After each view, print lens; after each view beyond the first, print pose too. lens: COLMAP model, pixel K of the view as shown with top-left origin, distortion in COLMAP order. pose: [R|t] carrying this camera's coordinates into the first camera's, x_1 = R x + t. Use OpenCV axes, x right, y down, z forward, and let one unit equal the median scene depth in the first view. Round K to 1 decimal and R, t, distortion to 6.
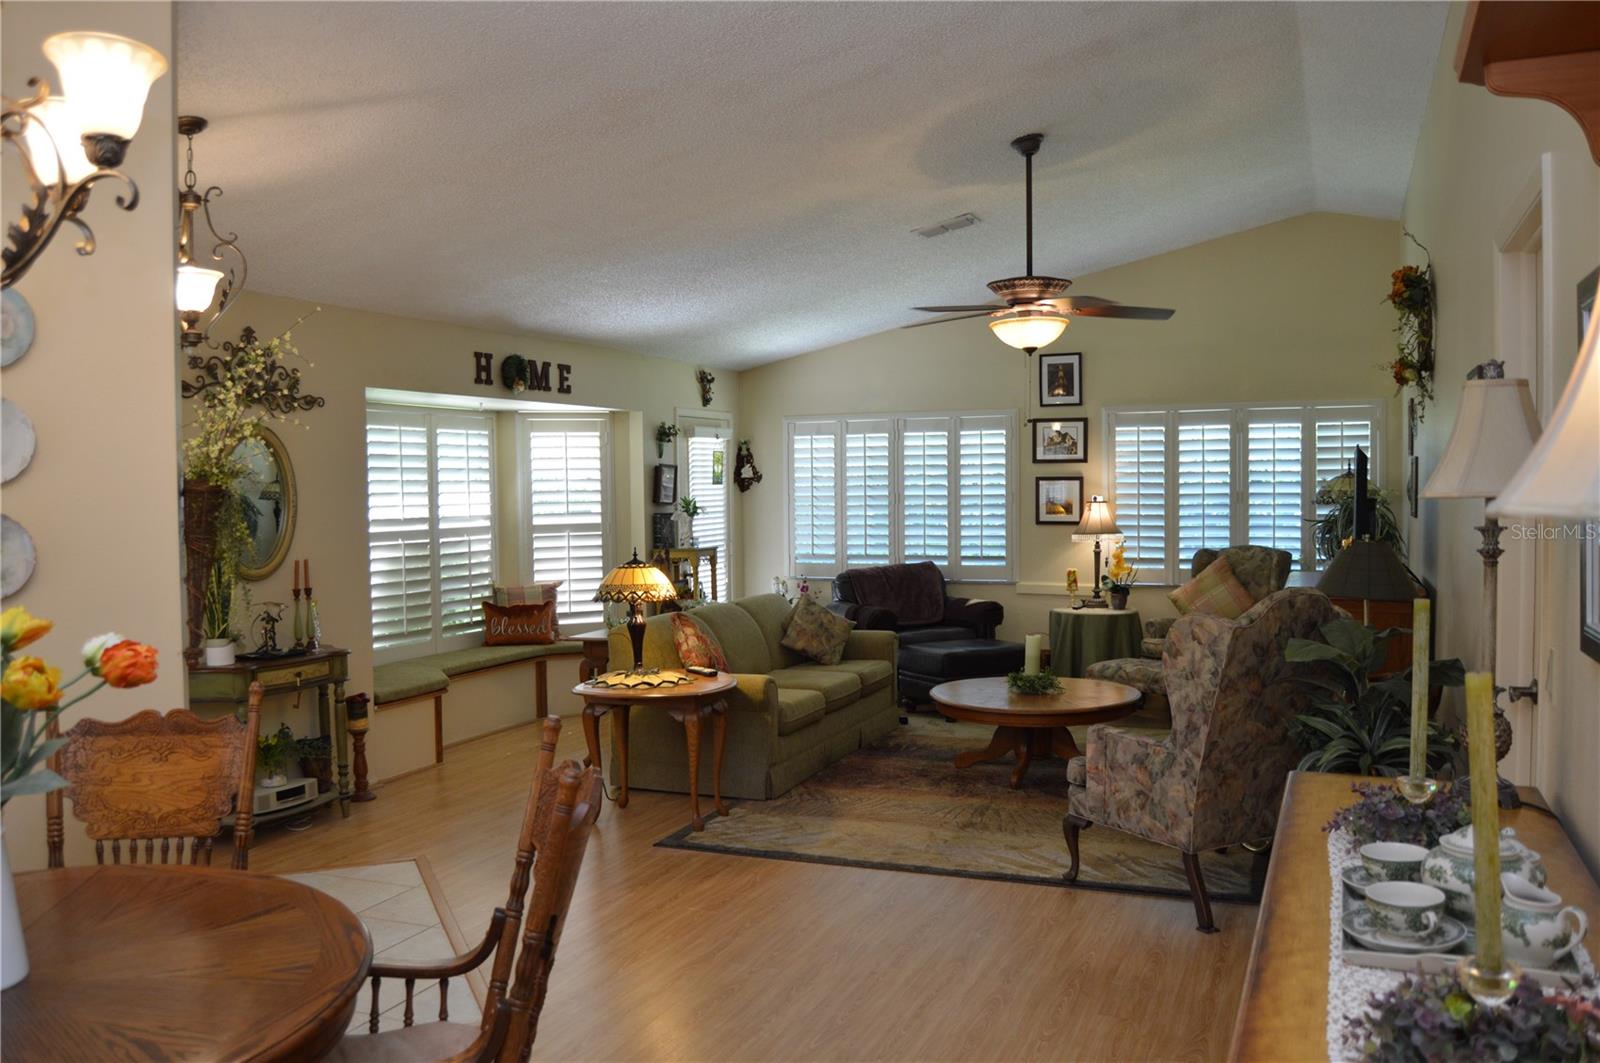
lens RADIAL K [[1277.0, 0, 775.9], [0, 1277.0, 527.8], [0, 0, 1]] dist [-0.095216, 0.043039]
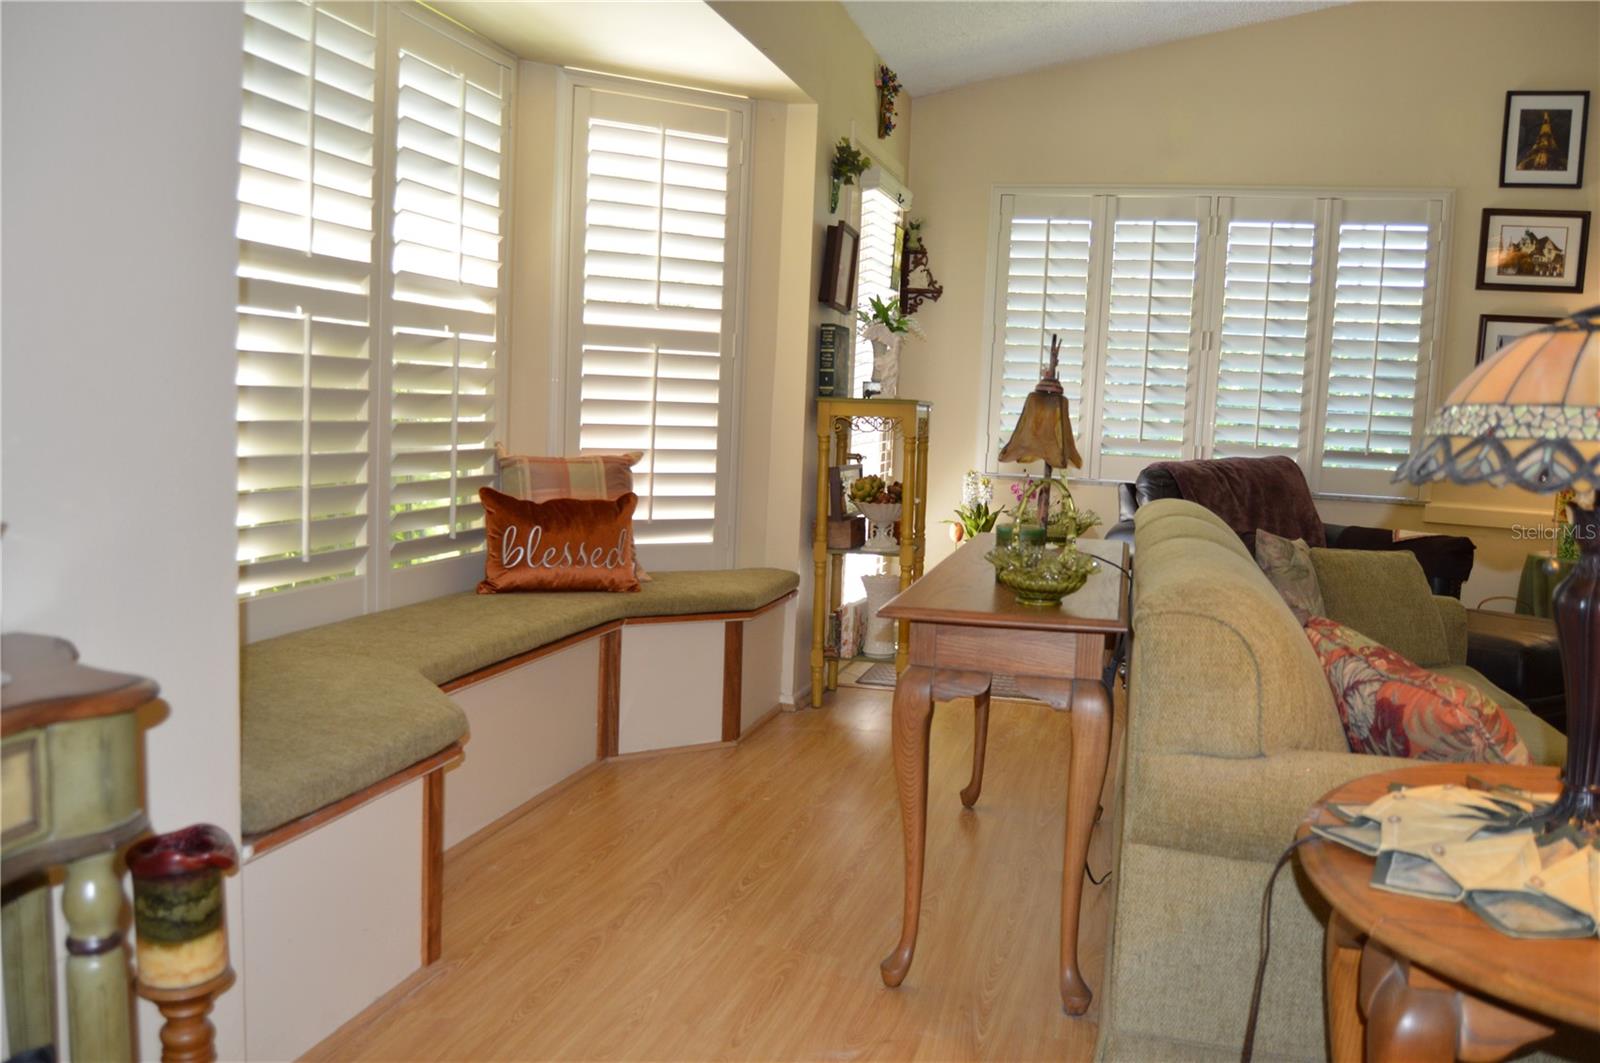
lens RADIAL K [[1277.0, 0, 795.9], [0, 1277.0, 538.7], [0, 0, 1]] dist [-0.095216, 0.043039]
pose [[0.987316, 0.041877, 0.153144, -0.200756], [-0.053440, 0.995959, 0.072185, 0.040739], [-0.149502, -0.079453, 0.985564, 0.592798]]
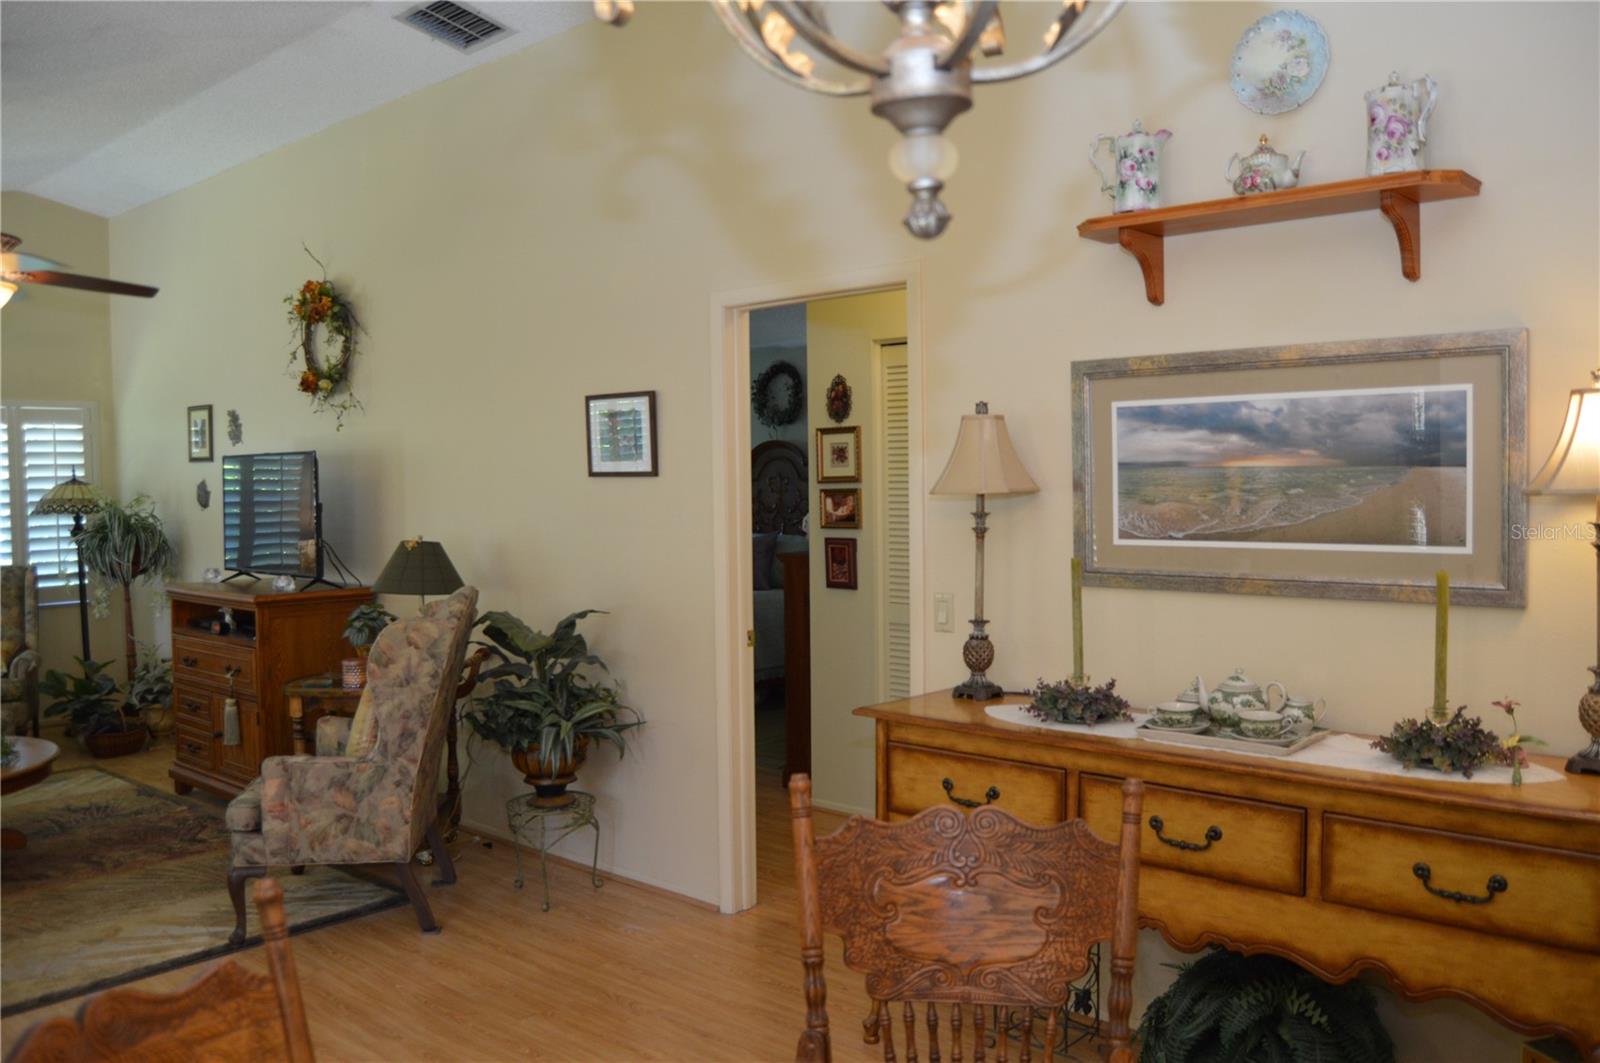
lens RADIAL K [[1277.0, 0, 804.4], [0, 1277.0, 538.7], [0, 0, 1]] dist [-0.095216, 0.043039]
pose [[0.306249, -0.038965, 0.951154, -0.268566], [0.037869, 0.998870, 0.028727, -0.006138], [-0.951198, 0.027221, 0.307379, 0.207293]]
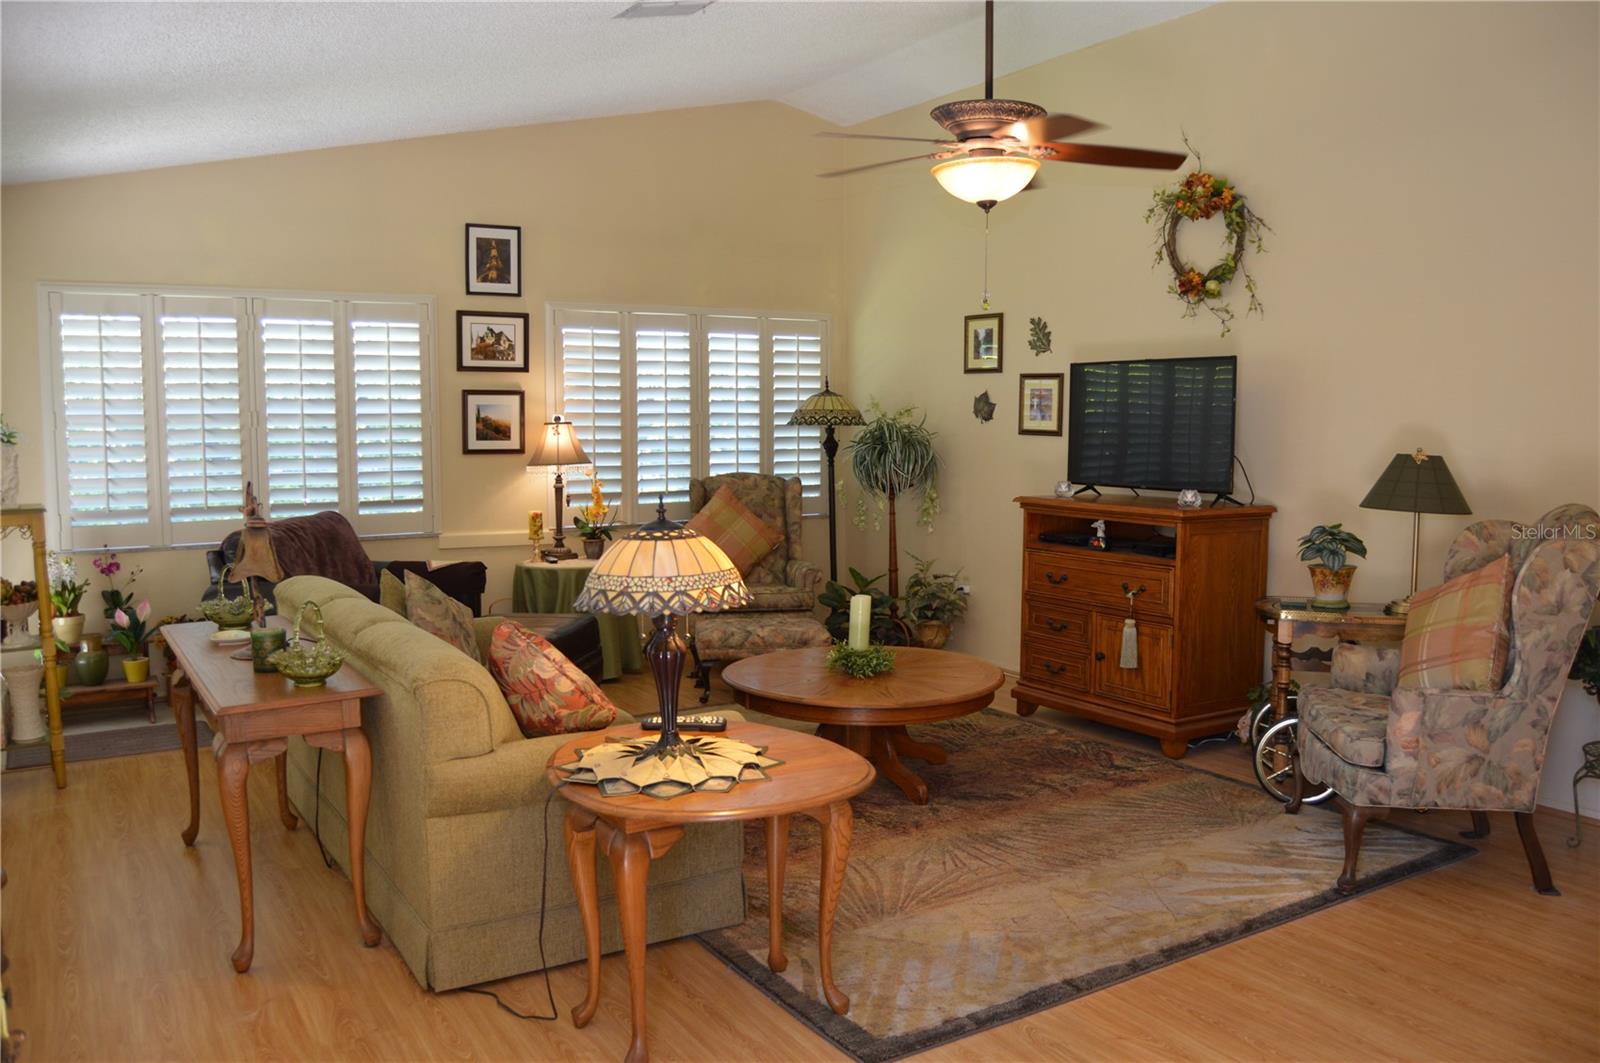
lens RADIAL K [[1277.0, 0, 794.5], [0, 1277.0, 532.0], [0, 0, 1]] dist [-0.095216, 0.043039]
pose [[0.569942, -0.063458, 0.819231, -0.348112], [0.019736, 0.997783, 0.063559, -0.000493], [-0.821448, -0.020057, 0.569931, 0.495423]]
